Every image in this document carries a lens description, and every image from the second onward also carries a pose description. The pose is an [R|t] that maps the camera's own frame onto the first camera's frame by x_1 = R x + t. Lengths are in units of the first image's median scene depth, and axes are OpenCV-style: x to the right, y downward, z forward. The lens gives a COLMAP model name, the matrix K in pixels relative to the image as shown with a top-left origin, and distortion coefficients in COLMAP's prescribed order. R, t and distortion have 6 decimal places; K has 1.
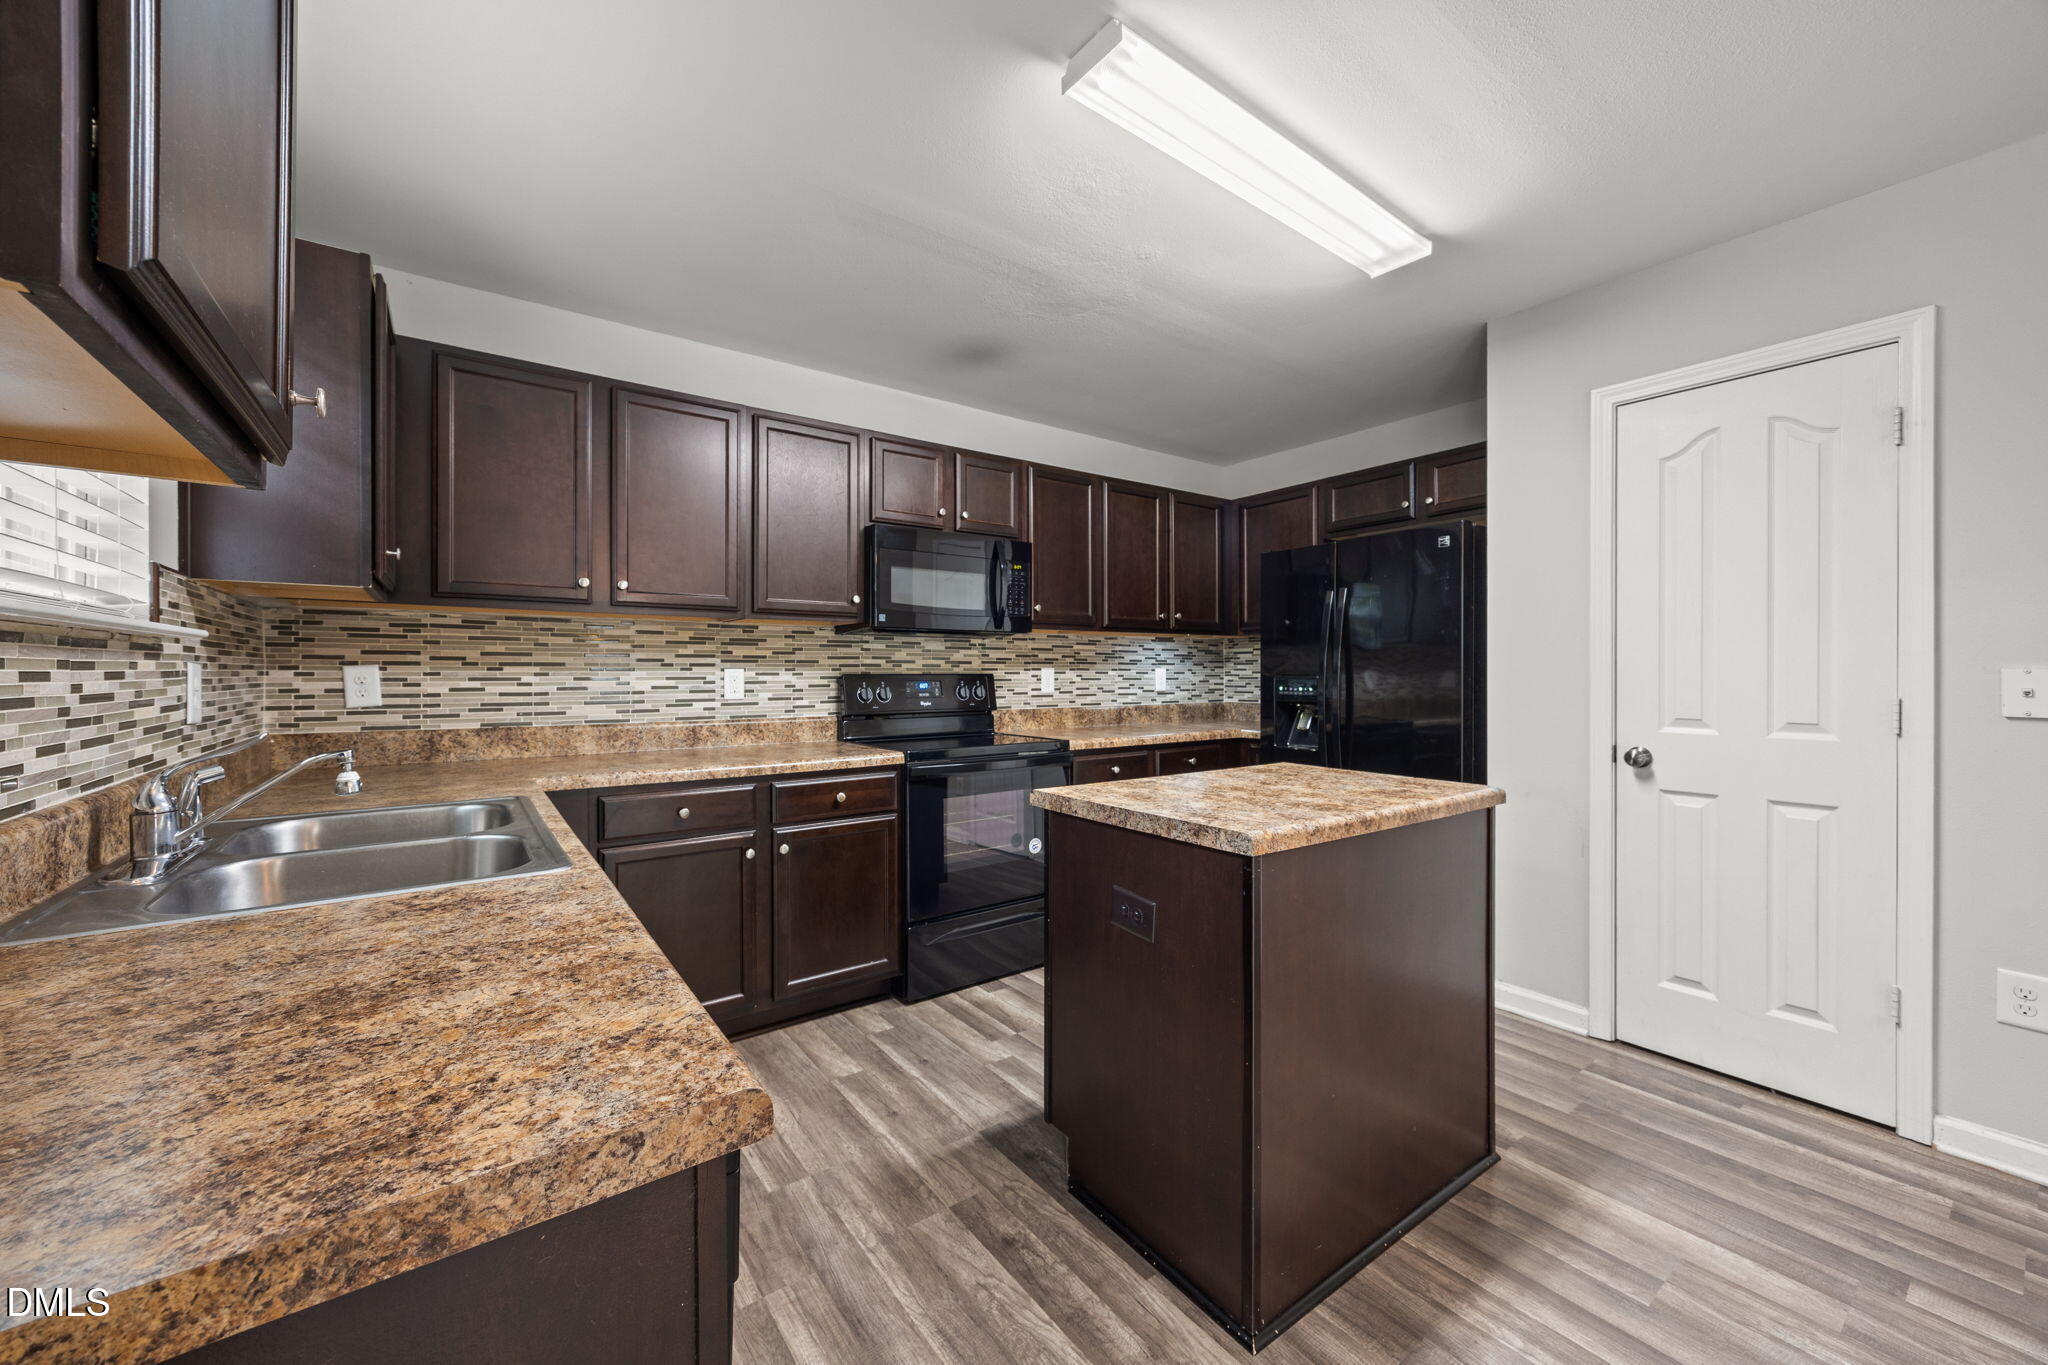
lens RADIAL K [[779.2, 0, 1022.6], [0, 779.2, 675.1], [0, 0, 1]] dist [-0.003066, -0.000232]
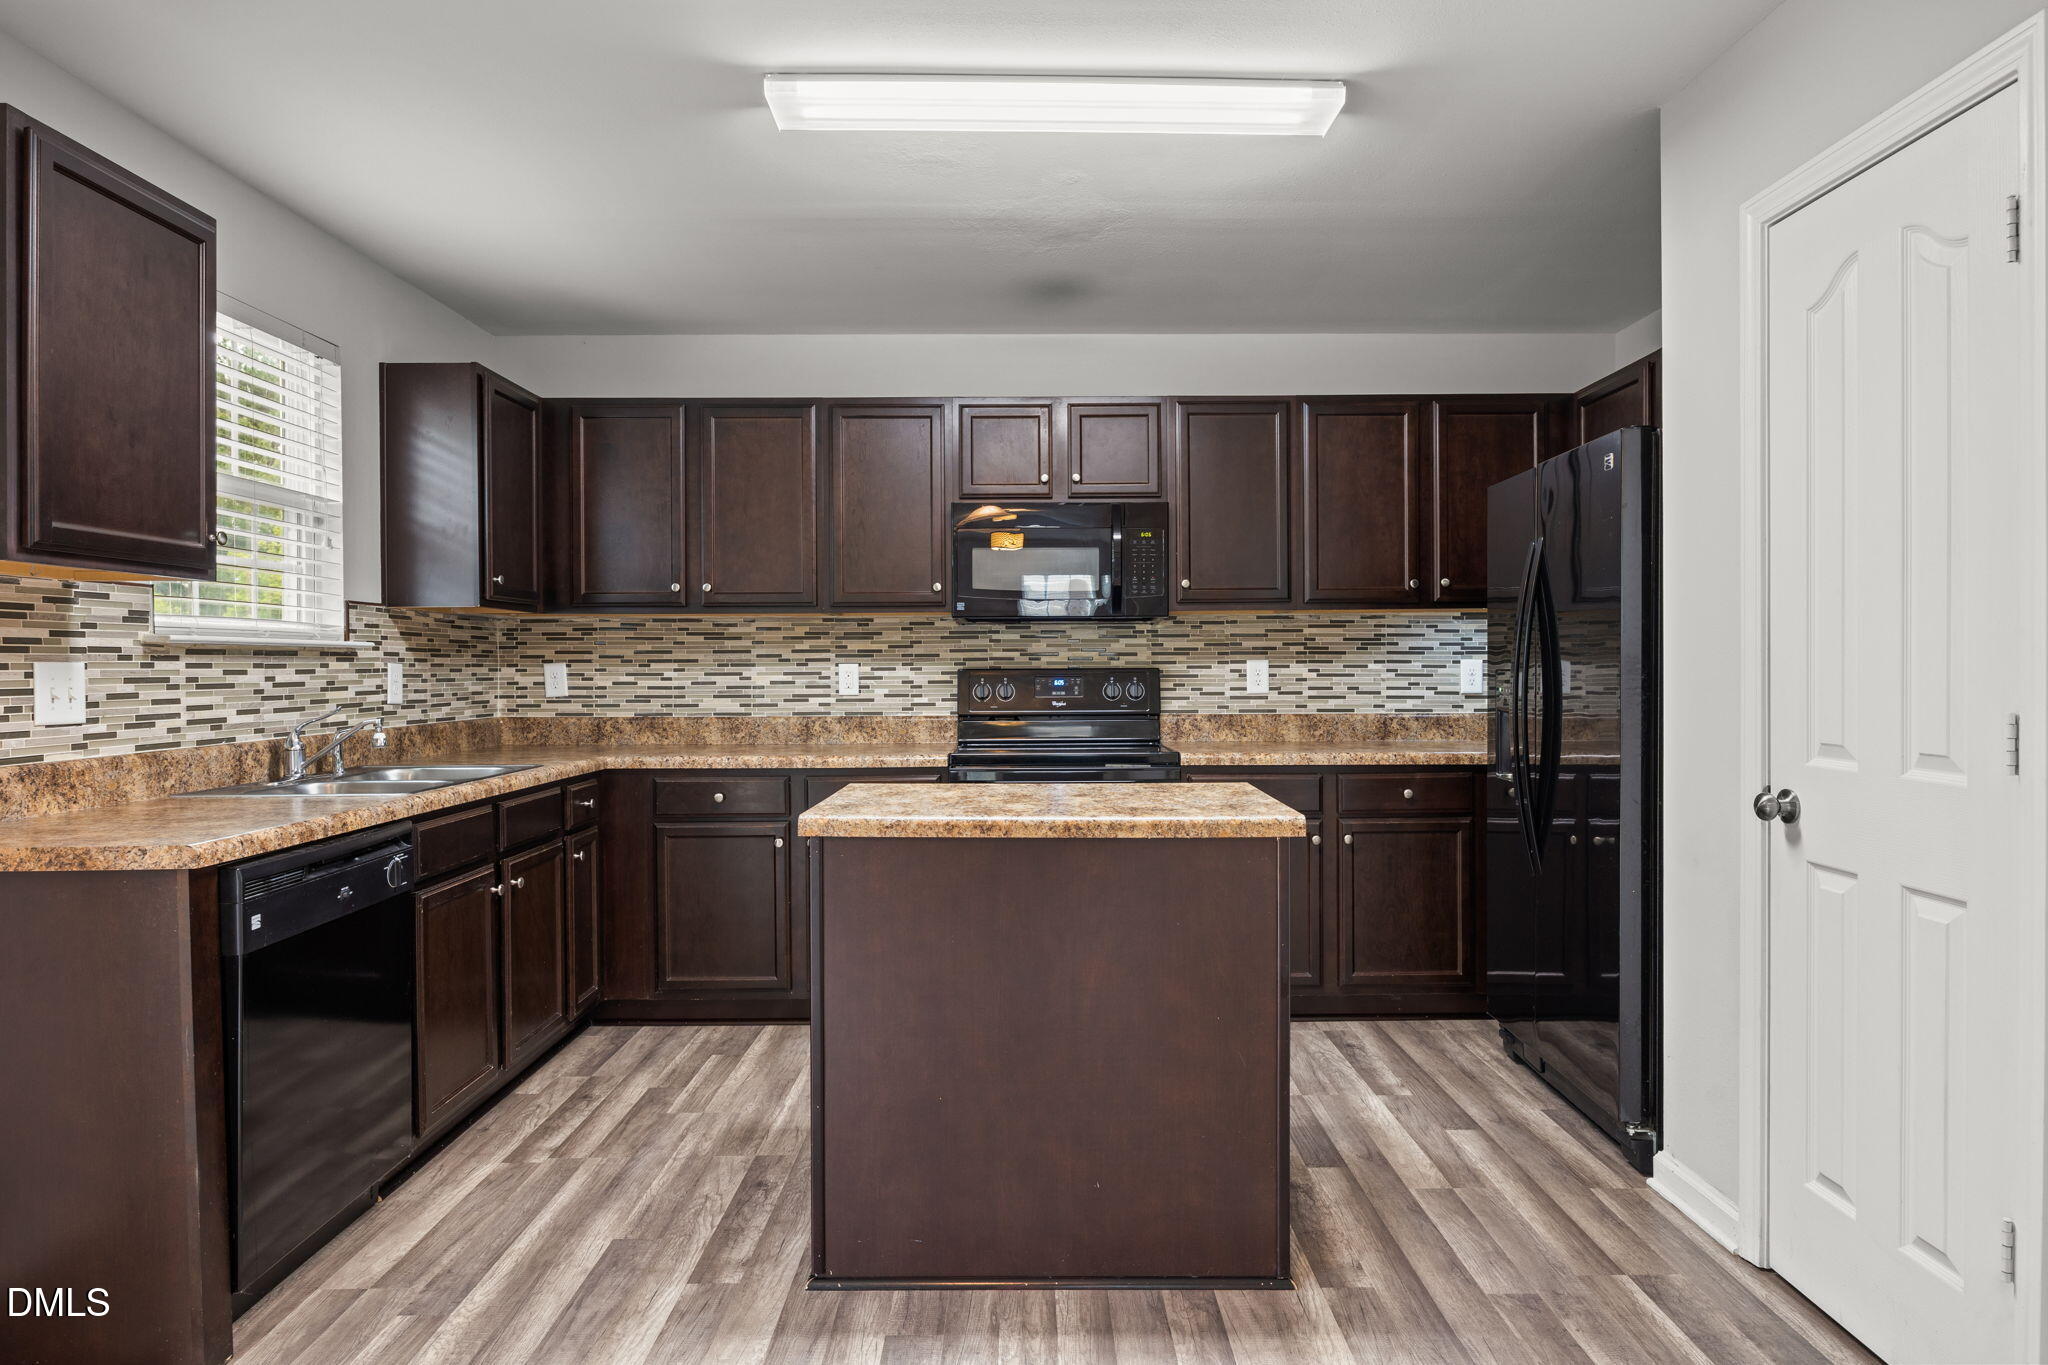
lens RADIAL K [[1199.4, 0, 1022.4], [0, 1199.4, 681.1], [0, 0, 1]] dist [-0.012810, 0.003968]
pose [[0.808550, 0.004526, -0.588410, 0.795752], [0.001598, 0.999950, 0.009887, -0.001302], [0.588425, -0.008934, 0.808502, -0.092480]]
